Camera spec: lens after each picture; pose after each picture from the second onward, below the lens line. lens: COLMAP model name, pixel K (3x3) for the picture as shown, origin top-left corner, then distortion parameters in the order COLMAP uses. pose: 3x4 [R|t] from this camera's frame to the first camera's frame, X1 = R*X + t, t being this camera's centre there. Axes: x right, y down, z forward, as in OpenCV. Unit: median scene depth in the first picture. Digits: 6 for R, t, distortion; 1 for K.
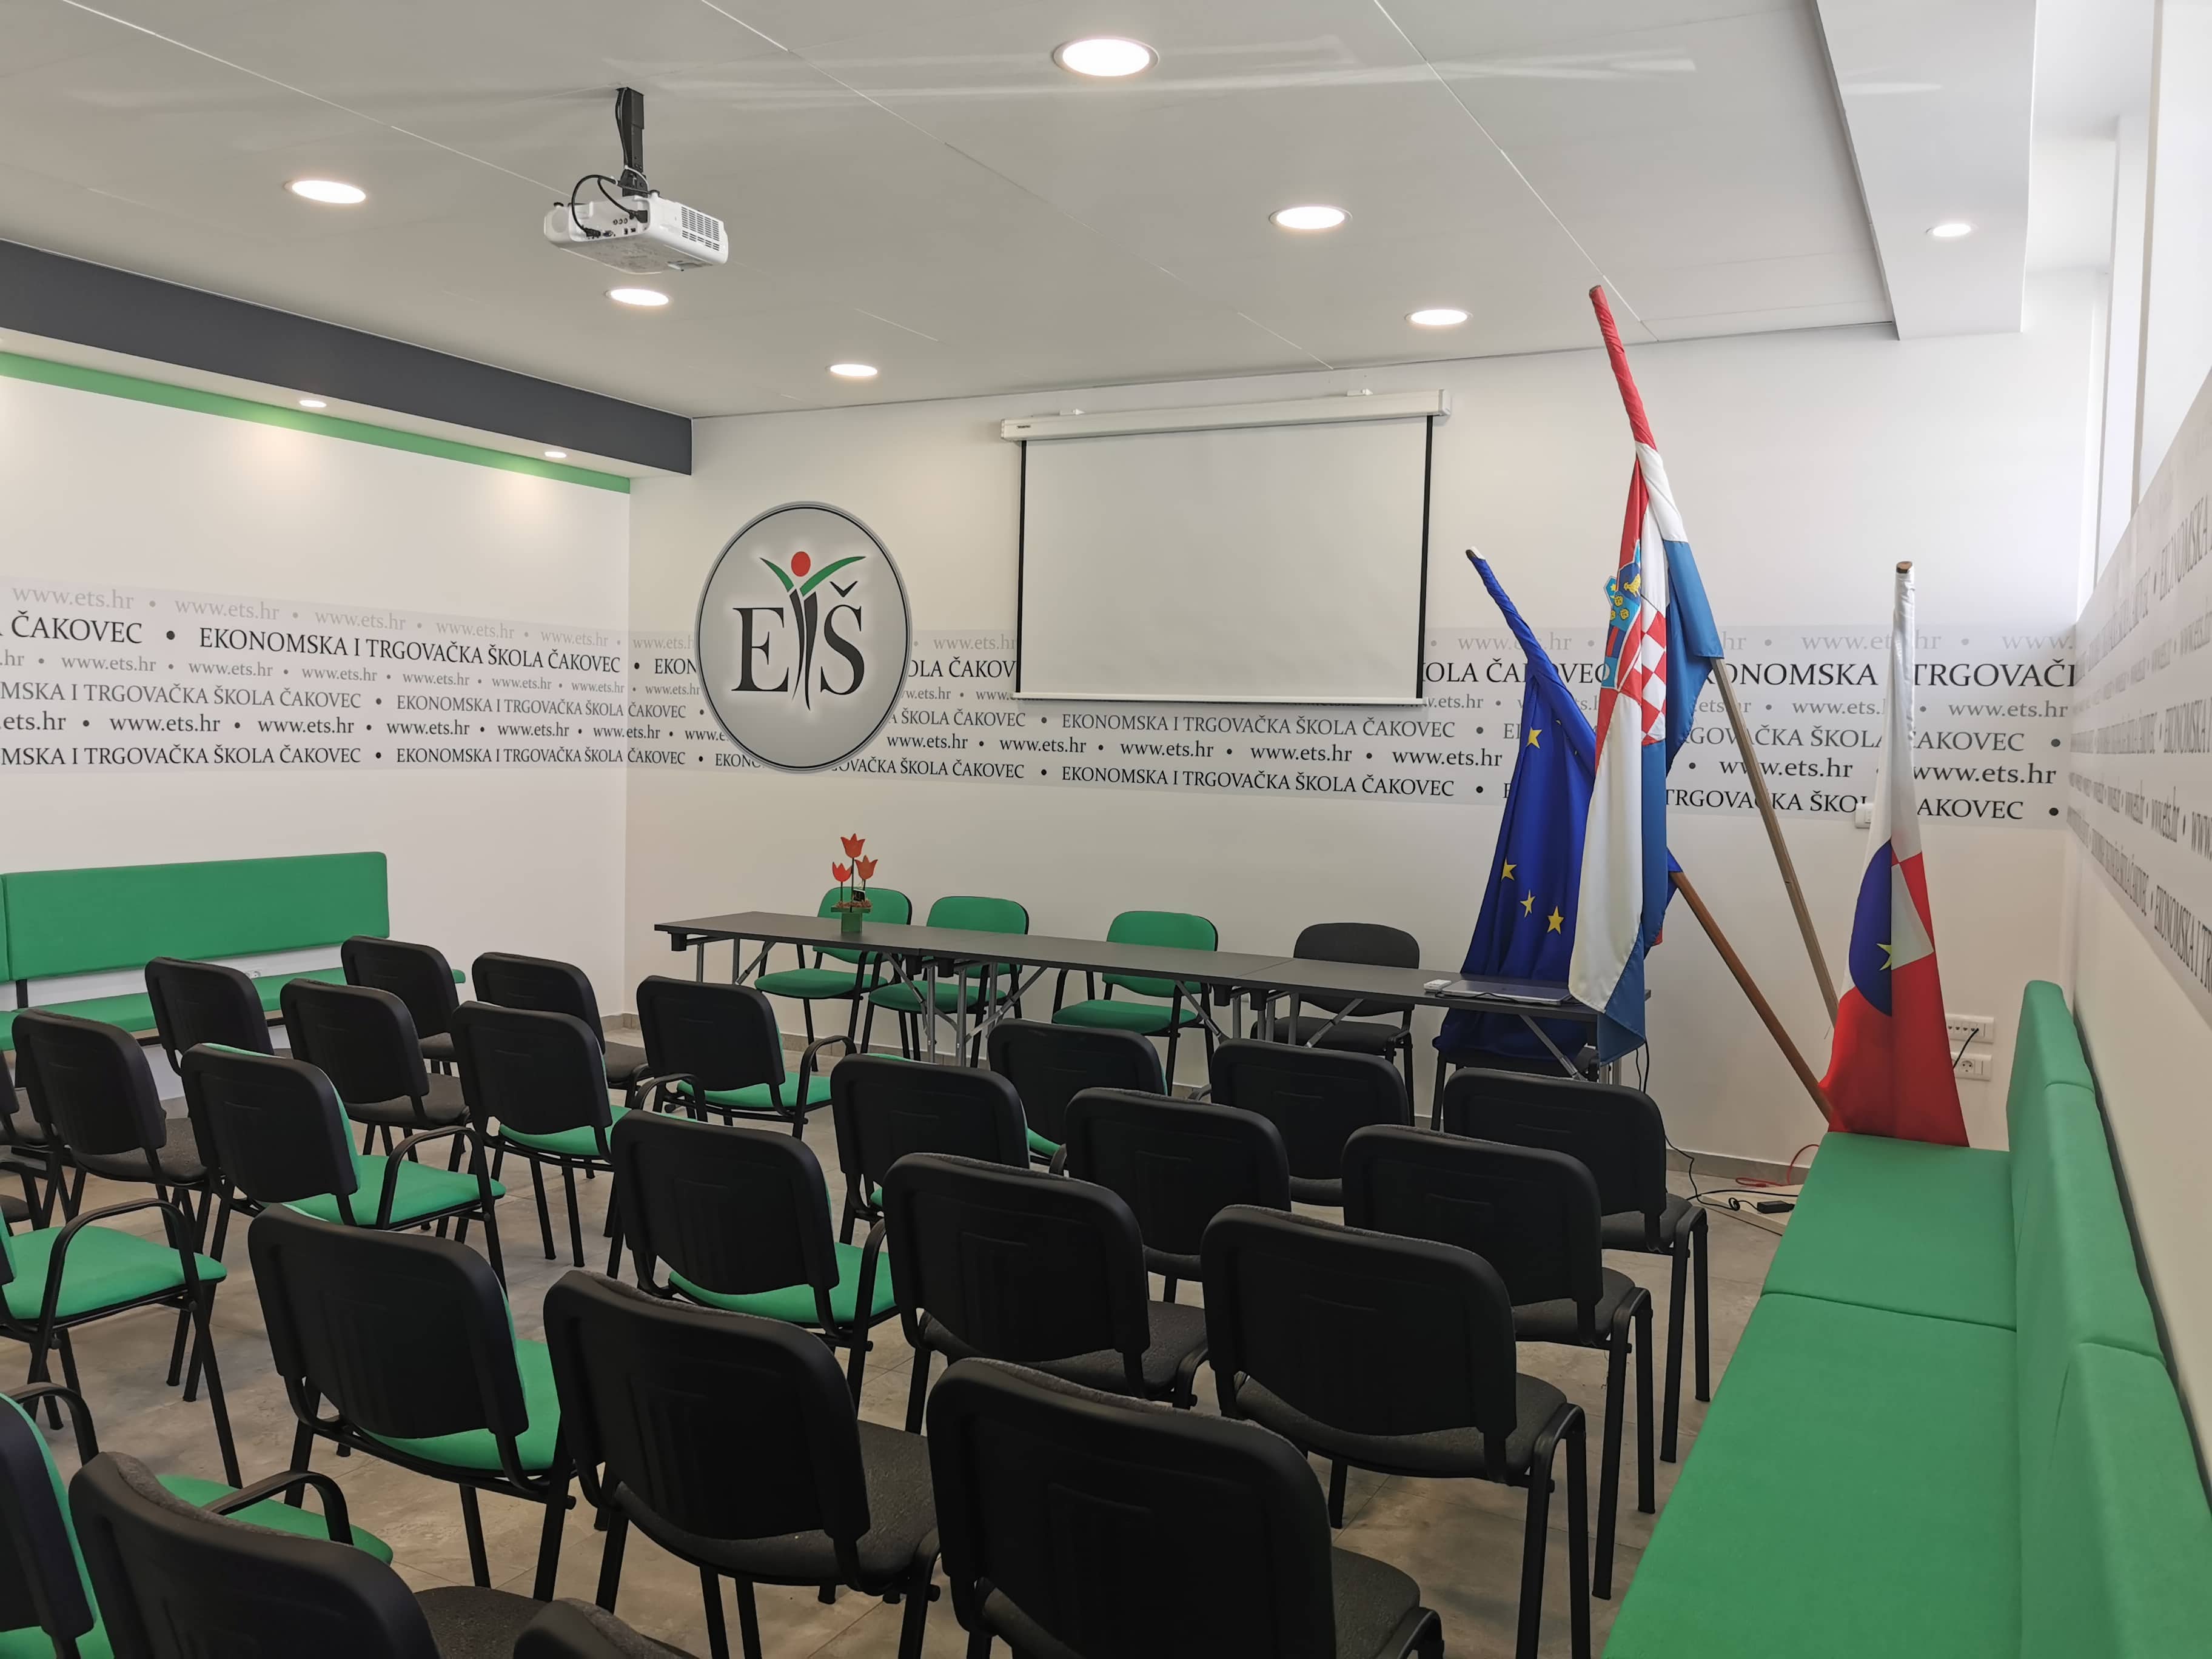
lens RADIAL K [[1707.8, 0, 1118.7], [0, 1707.8, 813.9], [0, 0, 1]] dist [0.065702, -0.089284]
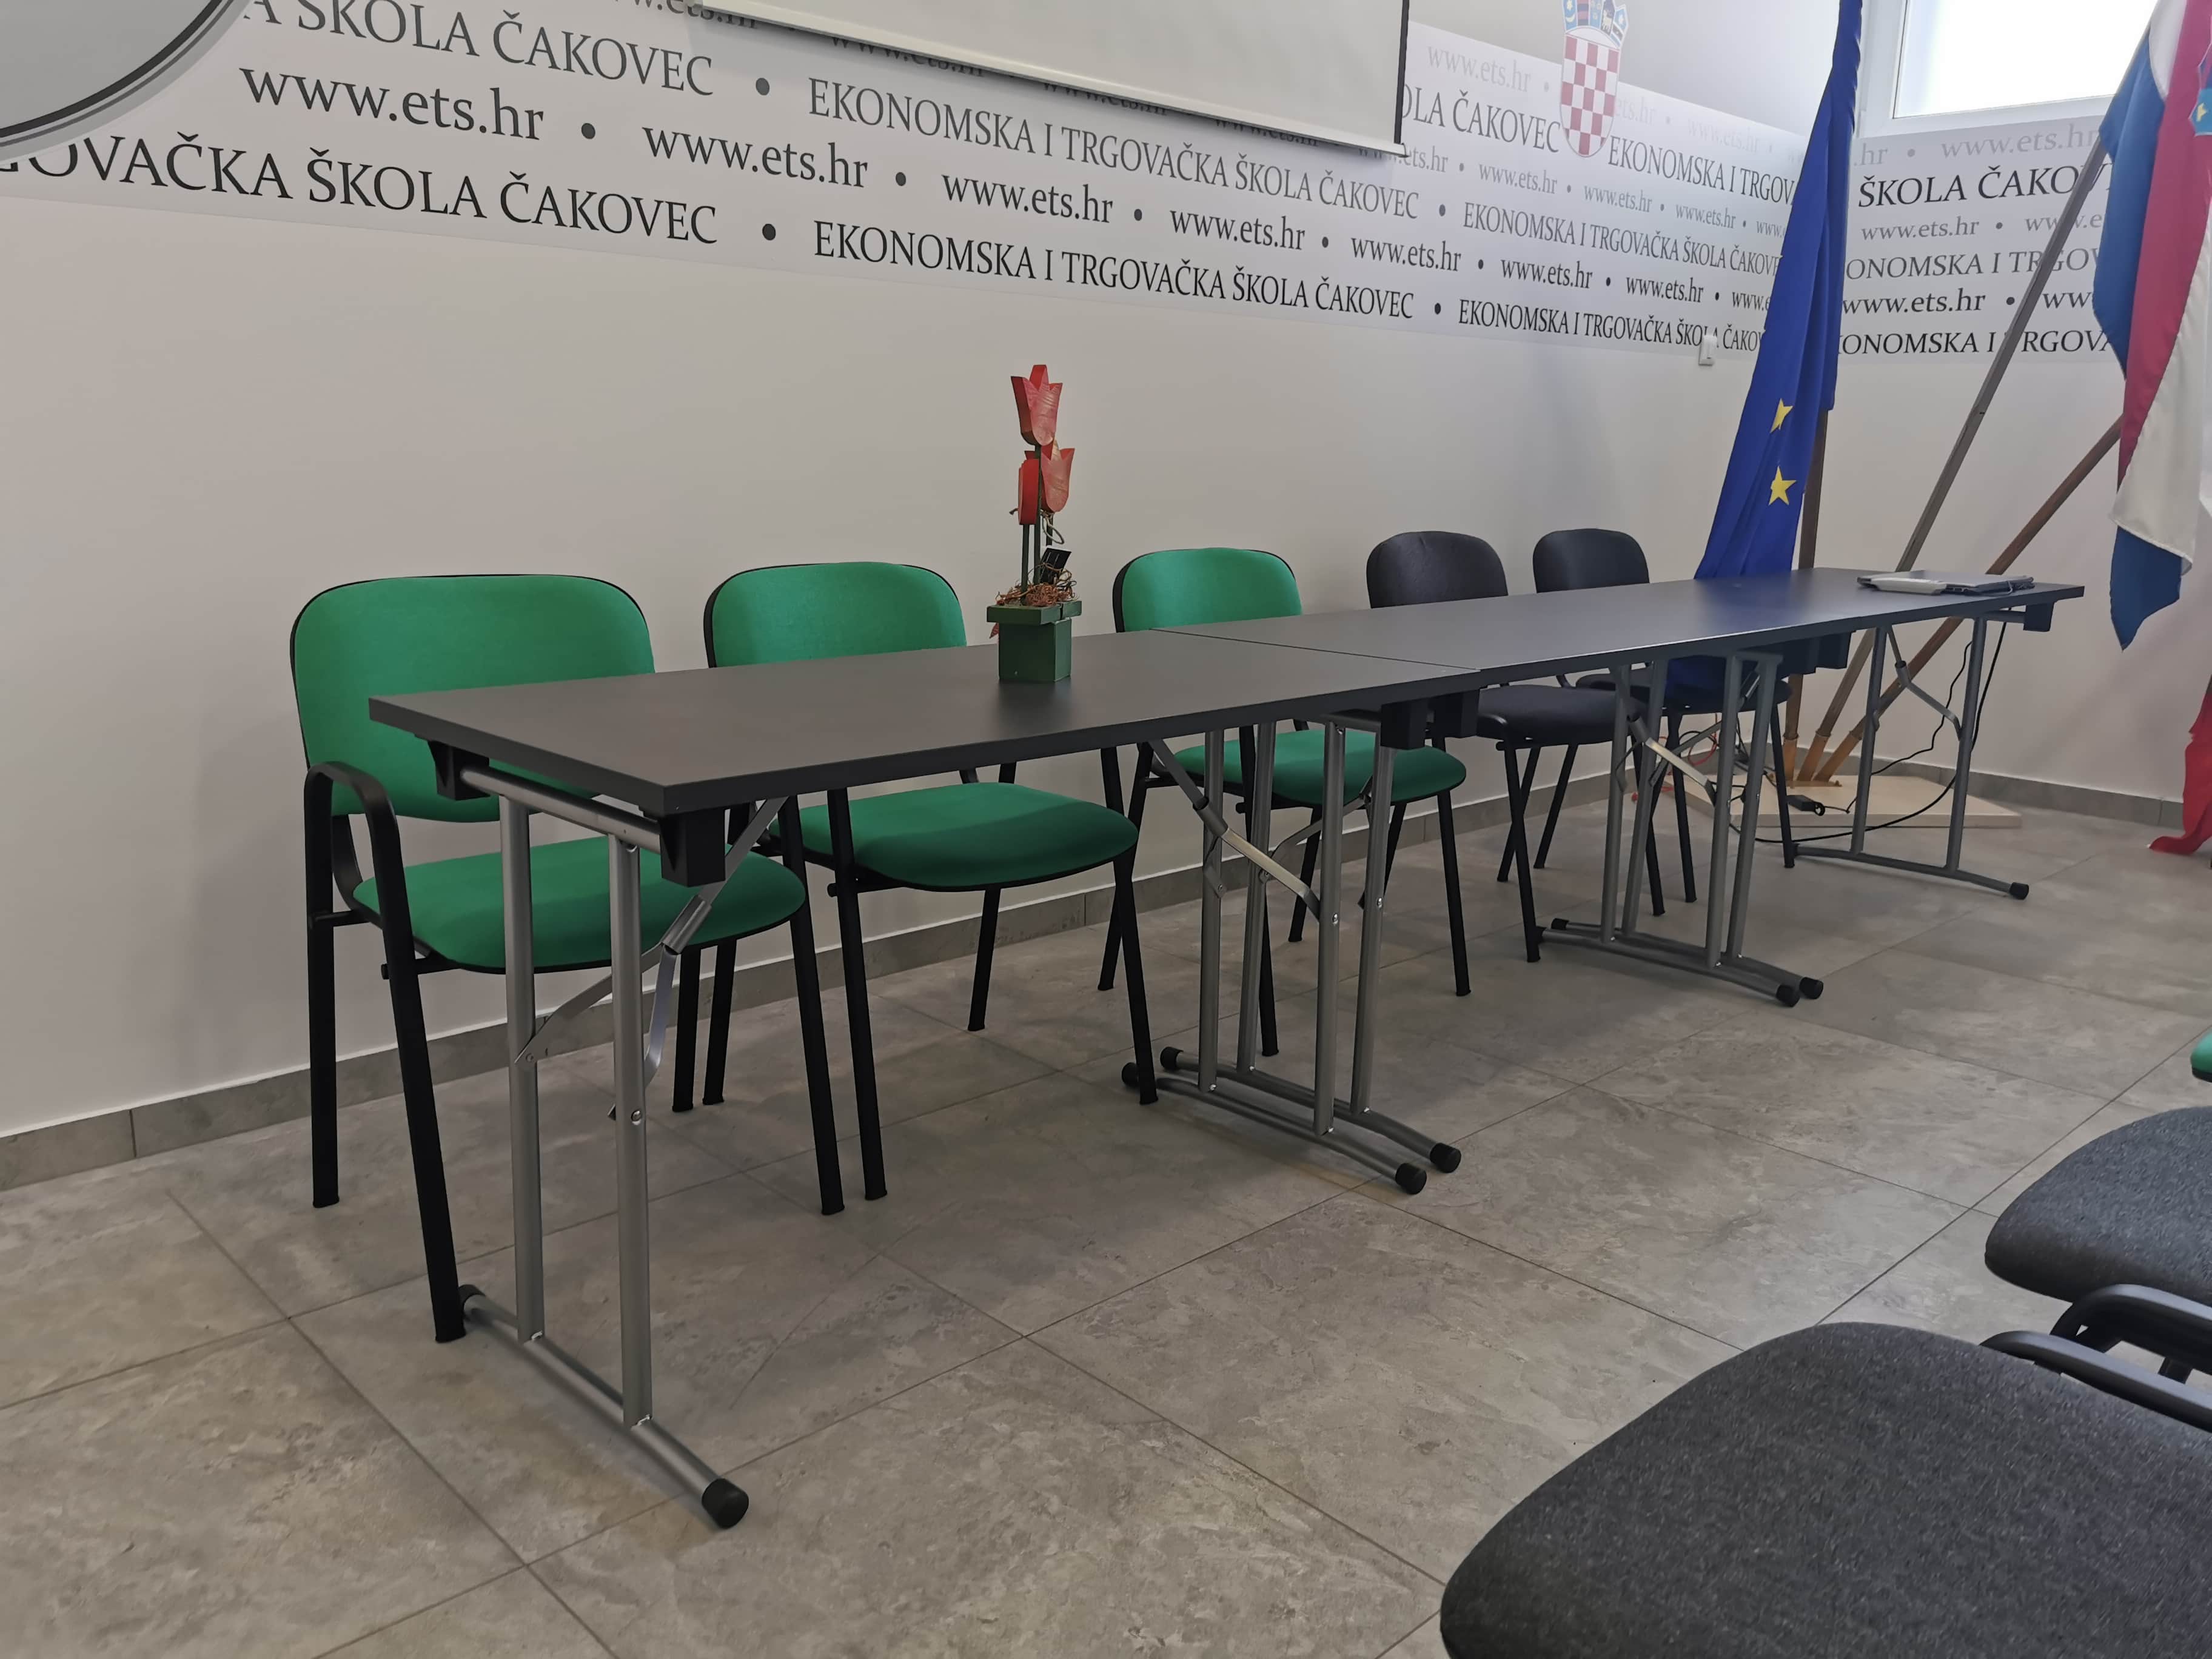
lens RADIAL K [[1707.8, 0, 1102.8], [0, 1707.8, 814.6], [0, 0, 1]] dist [0.065702, -0.089284]
pose [[0.322003, -0.223280, 0.920033, -0.449748], [0.031343, 0.973773, 0.225352, 0.020828], [-0.946220, -0.043727, 0.320556, 0.874038]]
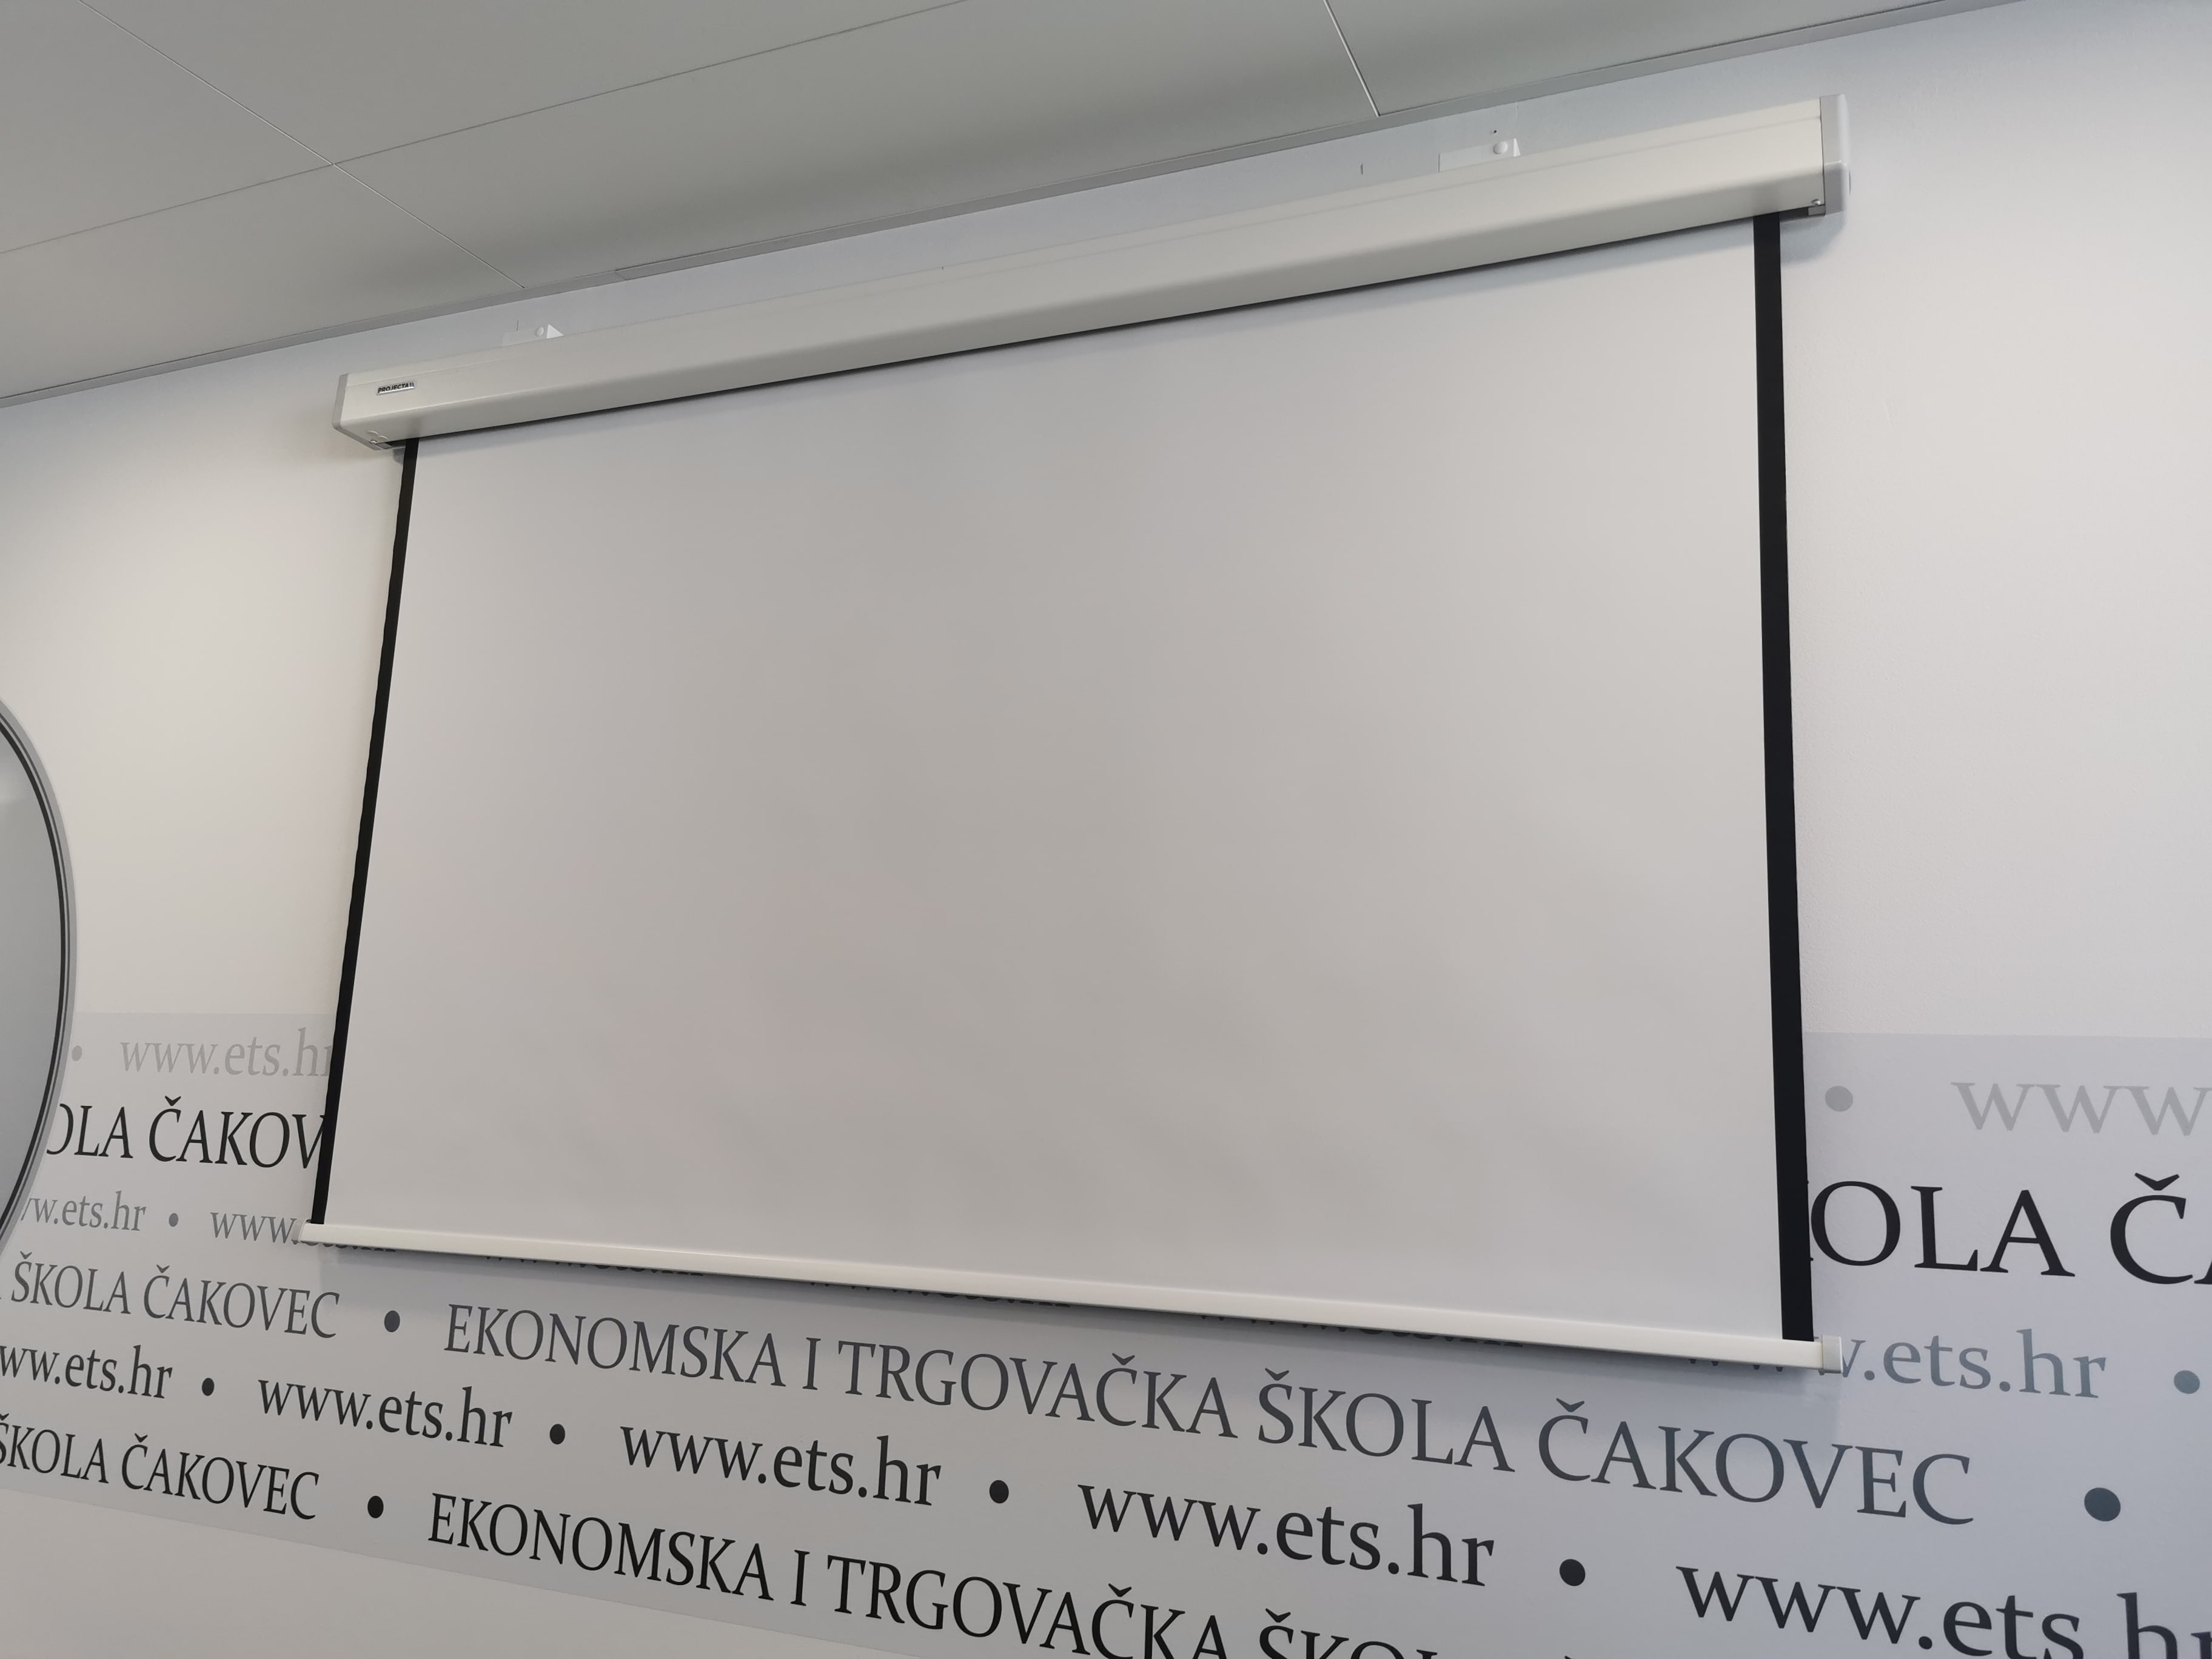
lens RADIAL K [[1707.8, 0, 1107.1], [0, 1707.8, 814.8], [0, 0, 1]] dist [0.065702, -0.089284]
pose [[0.997967, 0.020438, 0.060369, 0.065735], [-0.006669, 0.975477, -0.220000, -0.082630], [-0.063385, 0.219150, 0.973630, 0.746726]]
